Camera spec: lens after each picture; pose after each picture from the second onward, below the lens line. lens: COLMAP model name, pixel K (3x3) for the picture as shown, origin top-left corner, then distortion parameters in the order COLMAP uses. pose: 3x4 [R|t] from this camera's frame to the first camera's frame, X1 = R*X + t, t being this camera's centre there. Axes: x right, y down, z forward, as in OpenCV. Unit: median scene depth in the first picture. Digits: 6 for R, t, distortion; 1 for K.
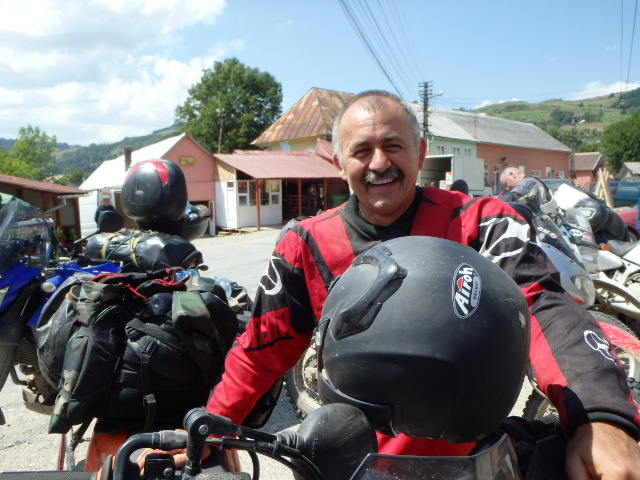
lens RADIAL K [[518.1, 0, 333.5], [0, 518.1, 248.1], [0, 0, 1]] dist [-0.028350, -0.006424]
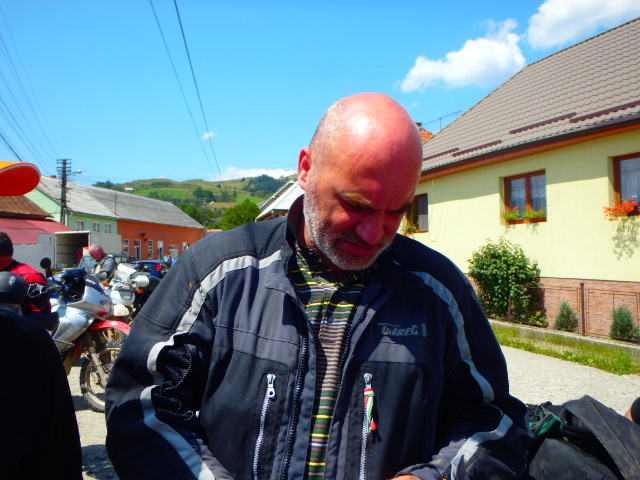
lens RADIAL K [[534.2, 0, 320.0], [0, 534.2, 240.0], [0, 0, 1]] dist [-0.038597, -0.000605]
pose [[0.818629, 0.007829, 0.574269, -0.005741], [0.081503, 0.988204, -0.129656, 0.012608], [-0.568510, 0.152944, 0.808335, -0.106024]]
